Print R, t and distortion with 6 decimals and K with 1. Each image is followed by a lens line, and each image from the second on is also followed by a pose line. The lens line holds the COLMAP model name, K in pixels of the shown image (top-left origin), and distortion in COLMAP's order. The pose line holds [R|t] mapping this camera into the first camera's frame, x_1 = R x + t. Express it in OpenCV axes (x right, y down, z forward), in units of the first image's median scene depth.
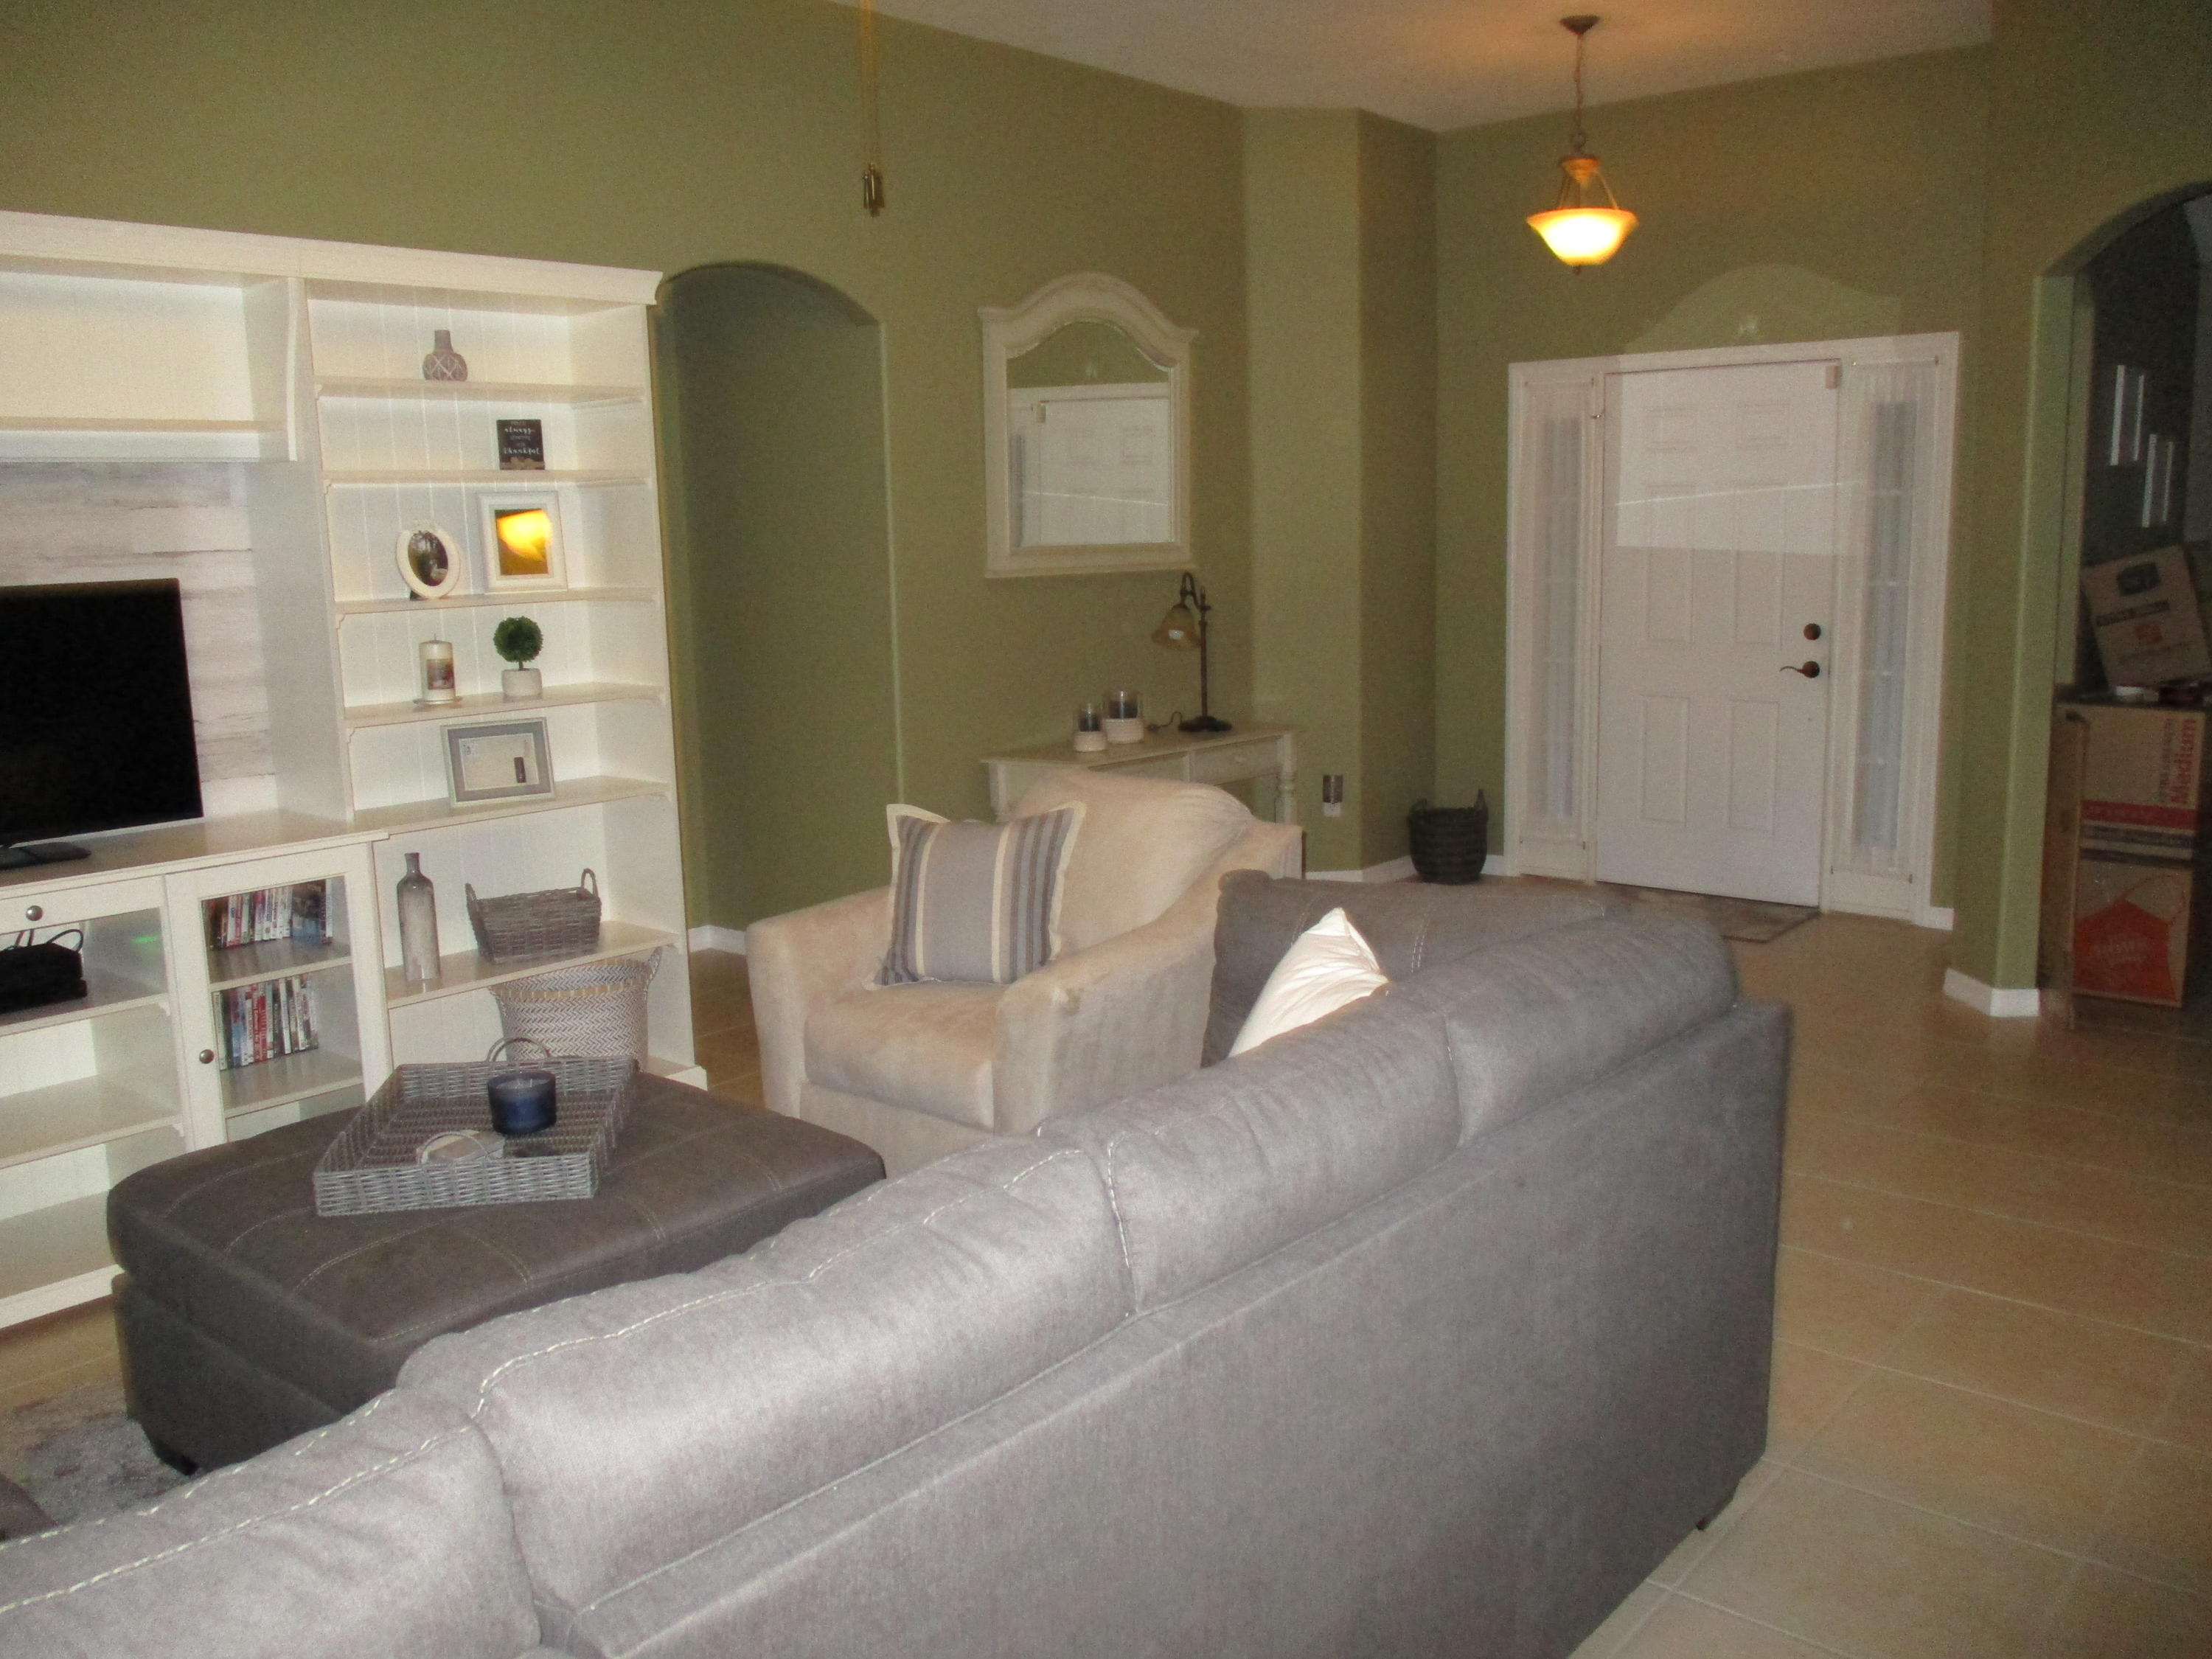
lens RADIAL K [[1815.8, 0, 1111.5], [0, 1815.8, 832.9], [0, 0, 1]] dist [-0.040041, 0.011987]
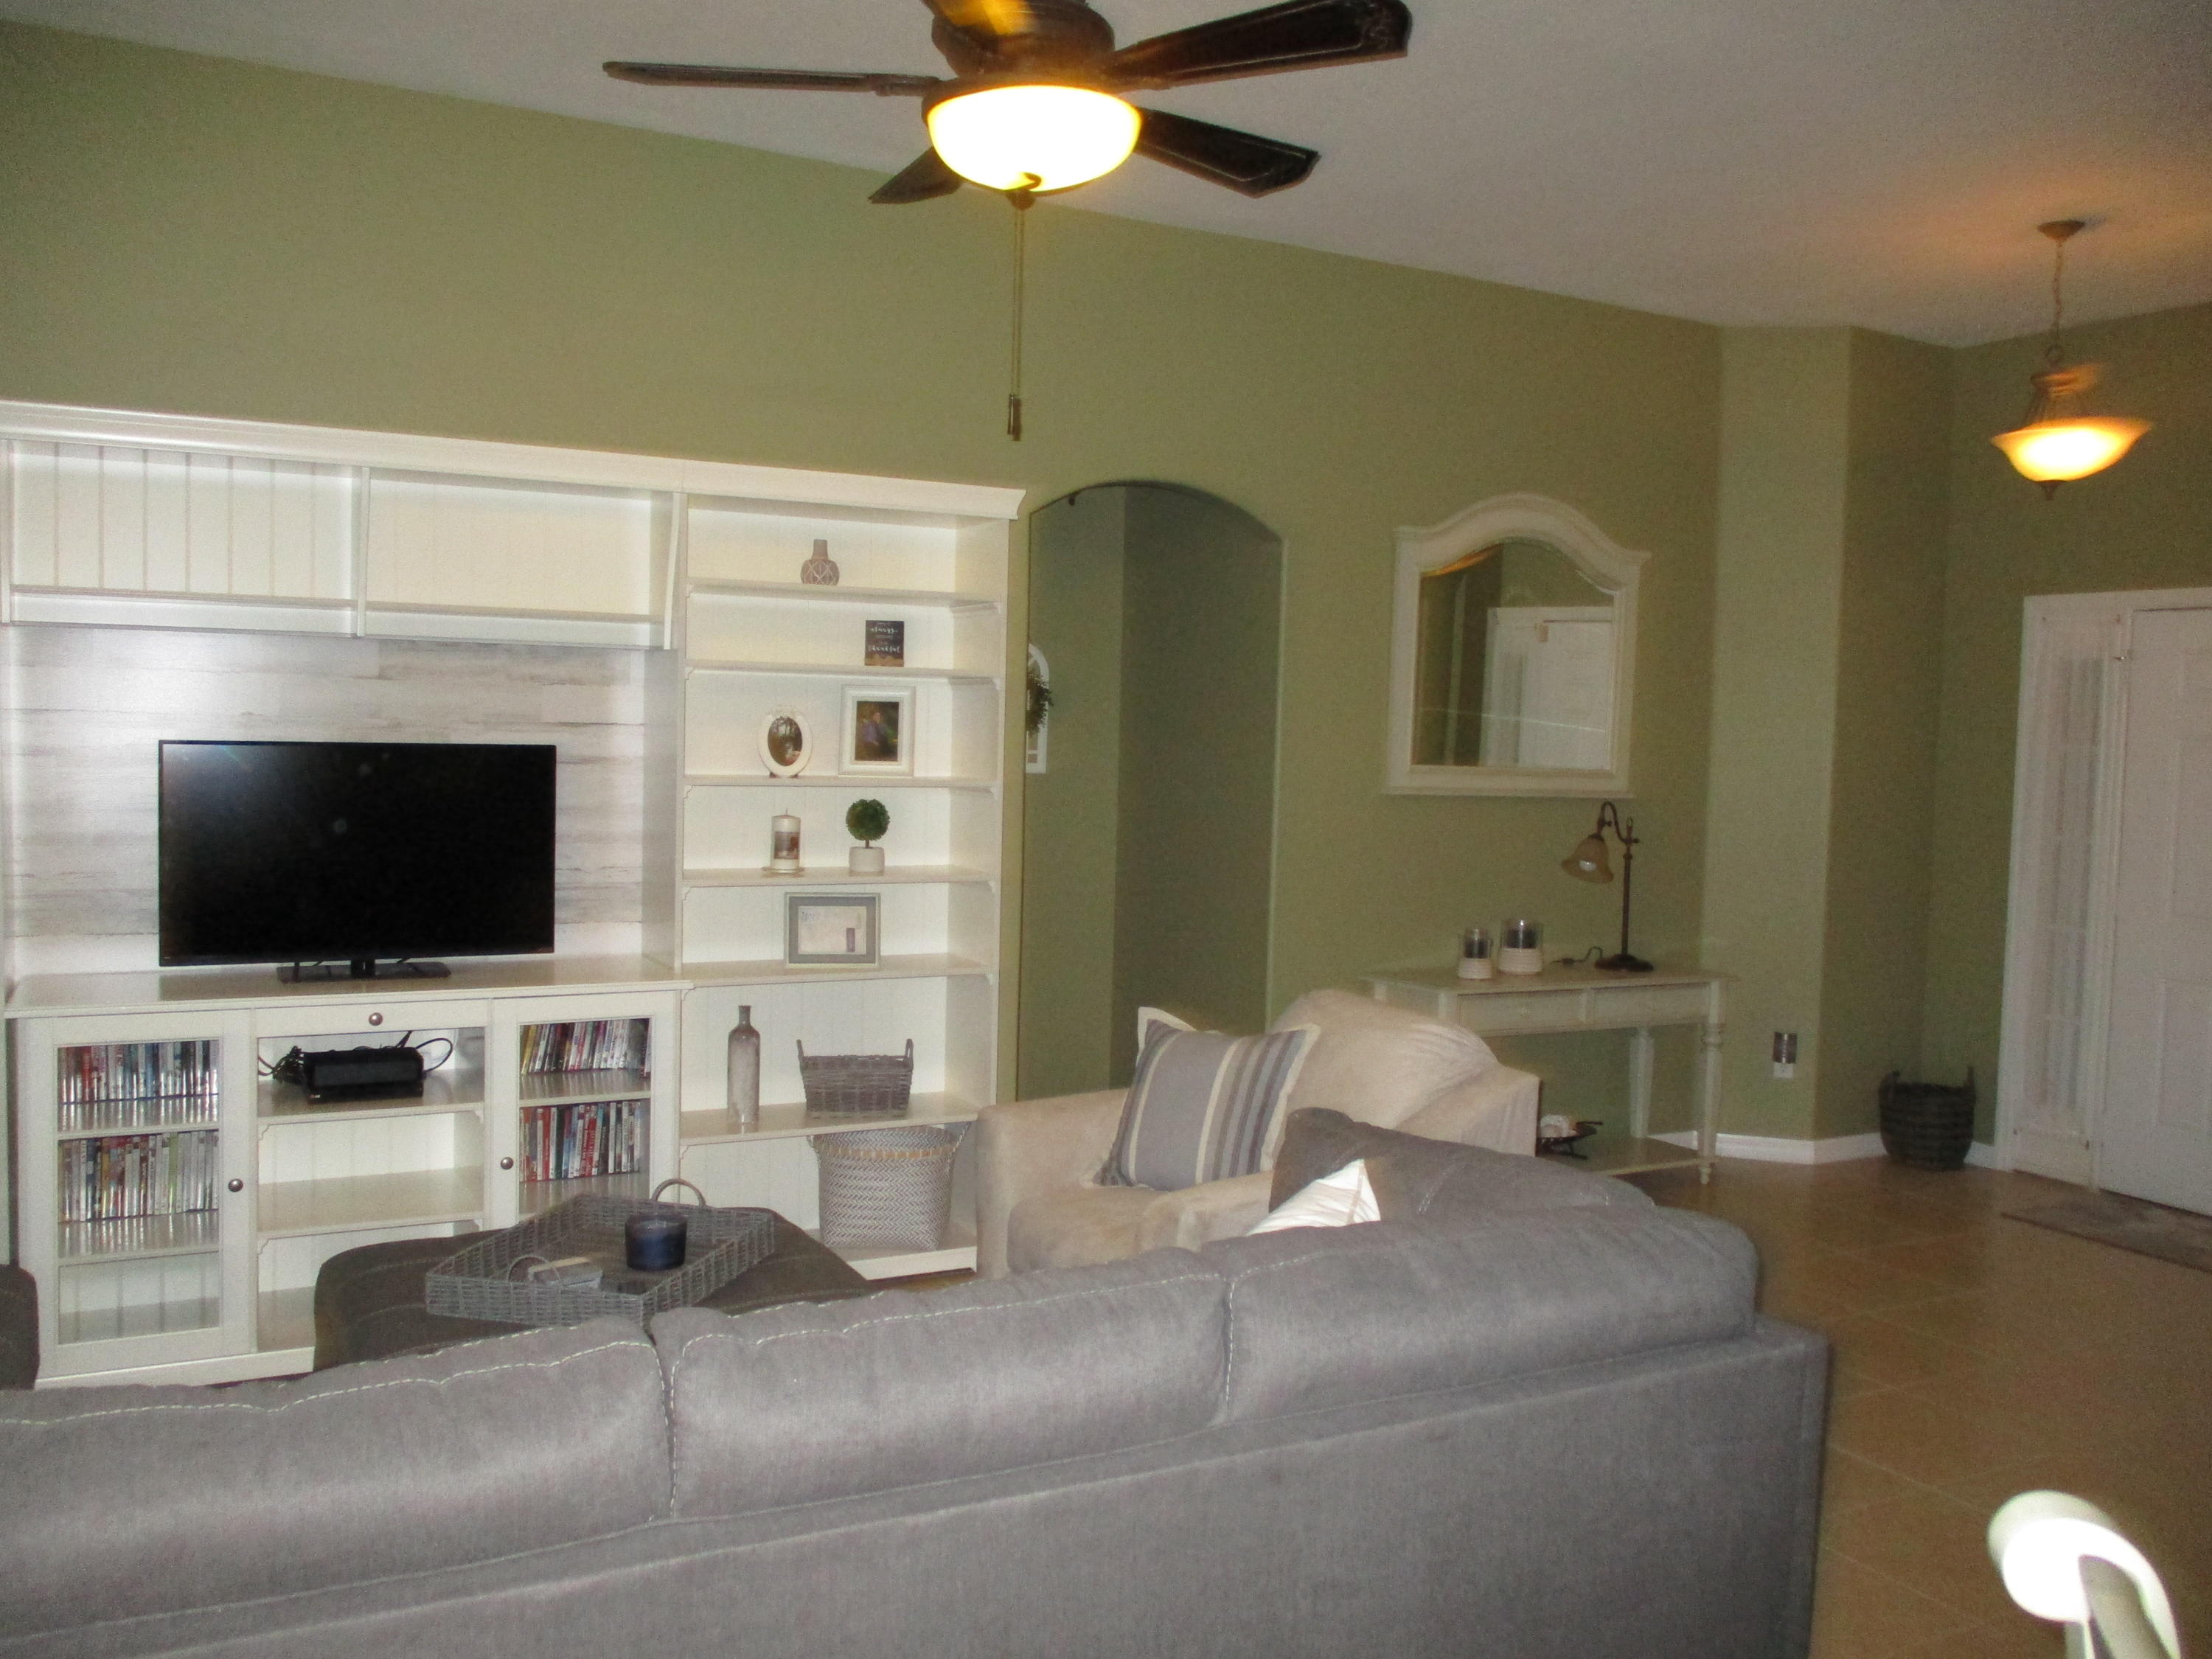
lens RADIAL K [[1815.8, 0, 1107.9], [0, 1815.8, 837.6], [0, 0, 1]] dist [-0.040041, 0.011987]
pose [[0.931293, 0.071558, -0.357174, 0.193813], [-0.110778, 0.989711, -0.090558, -0.014025], [0.347019, 0.123903, 0.929637, 0.040888]]
